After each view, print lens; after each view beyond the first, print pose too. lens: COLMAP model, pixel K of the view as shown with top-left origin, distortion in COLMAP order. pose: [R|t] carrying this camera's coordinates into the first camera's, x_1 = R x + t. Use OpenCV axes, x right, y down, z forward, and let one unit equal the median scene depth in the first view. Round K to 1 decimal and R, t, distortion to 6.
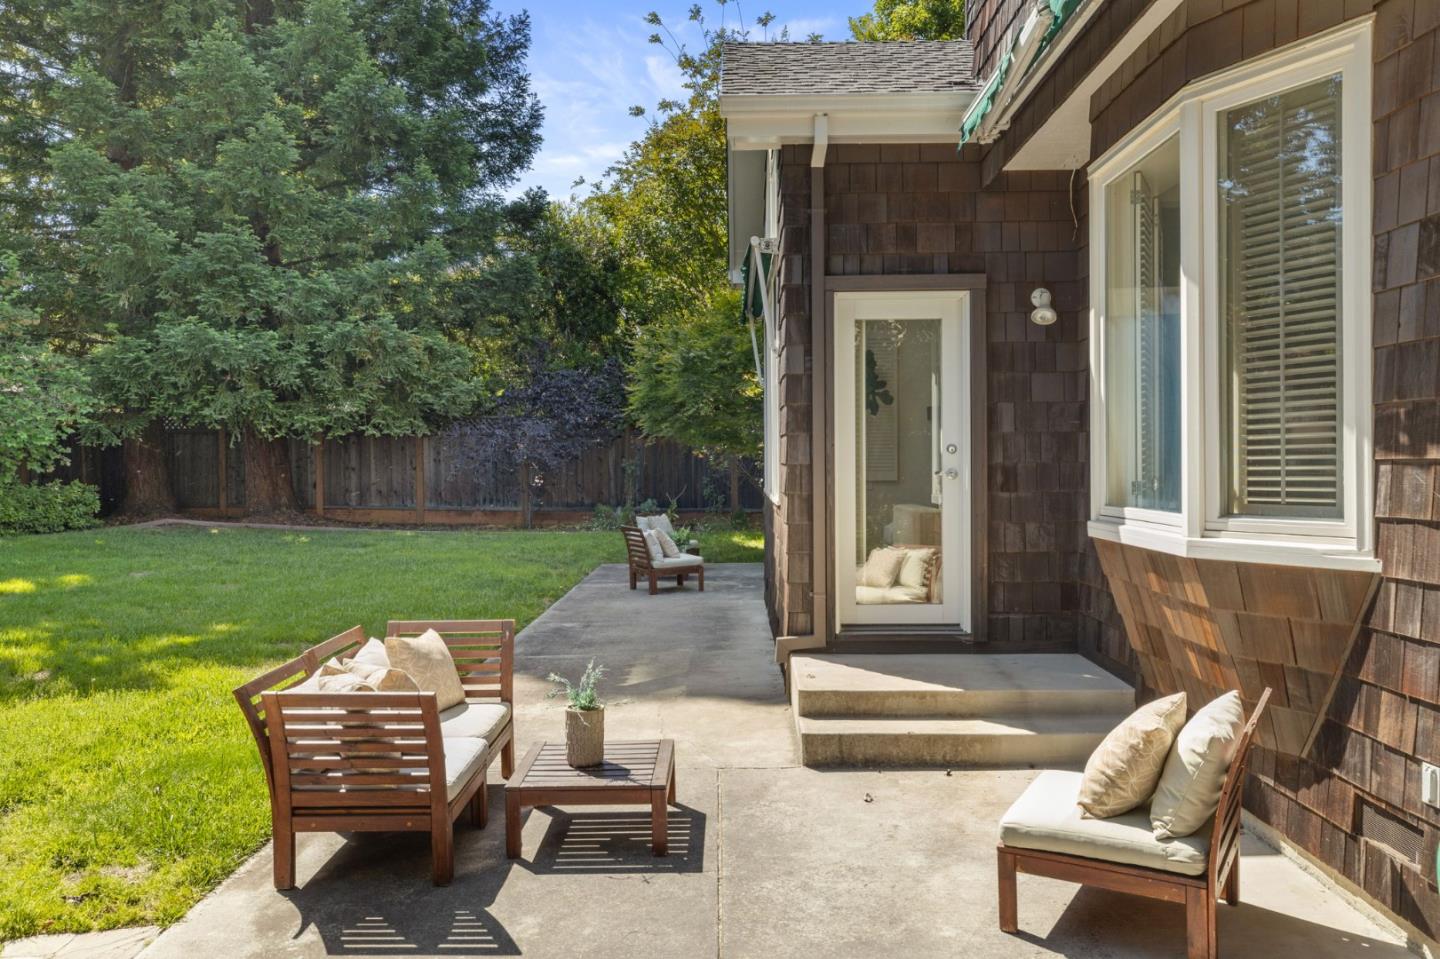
lens RADIAL K [[1068.0, 0, 715.9], [0, 1068.0, 483.0], [0, 0, 1]] dist [-0.006266, 0.013871]
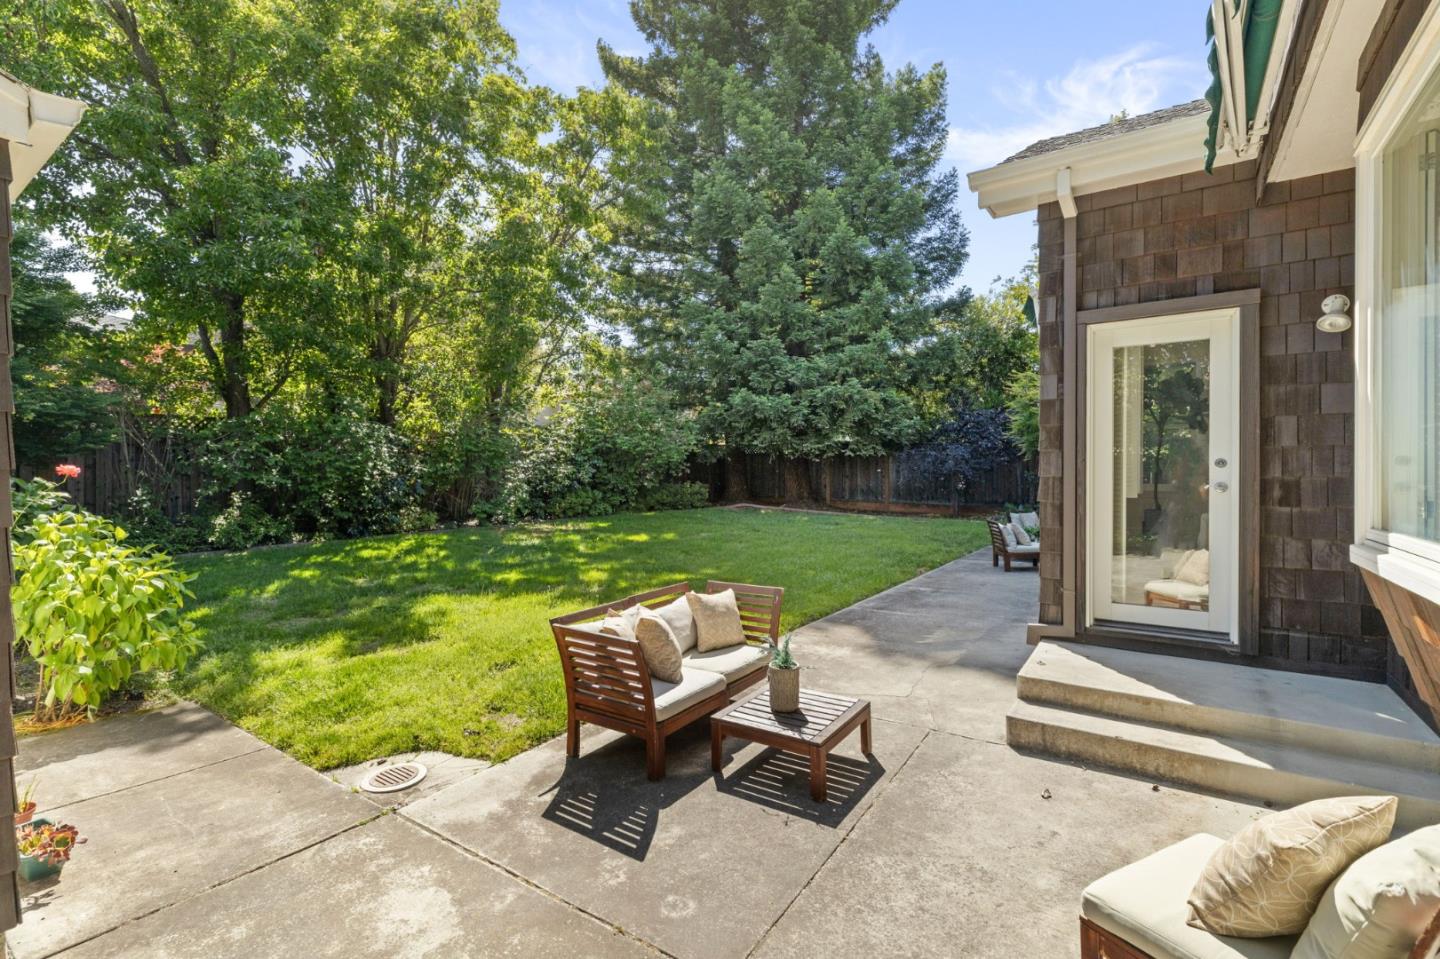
lens RADIAL K [[649.8, 0, 725.8], [0, 649.8, 480.2], [0, 0, 1]] dist [0.004297, 0.000240]
pose [[0.835295, 0.012025, -0.549670, 0.171293], [-0.015992, 0.999869, -0.002427, -0.006386], [0.549569, 0.010817, 0.835378, 0.213697]]
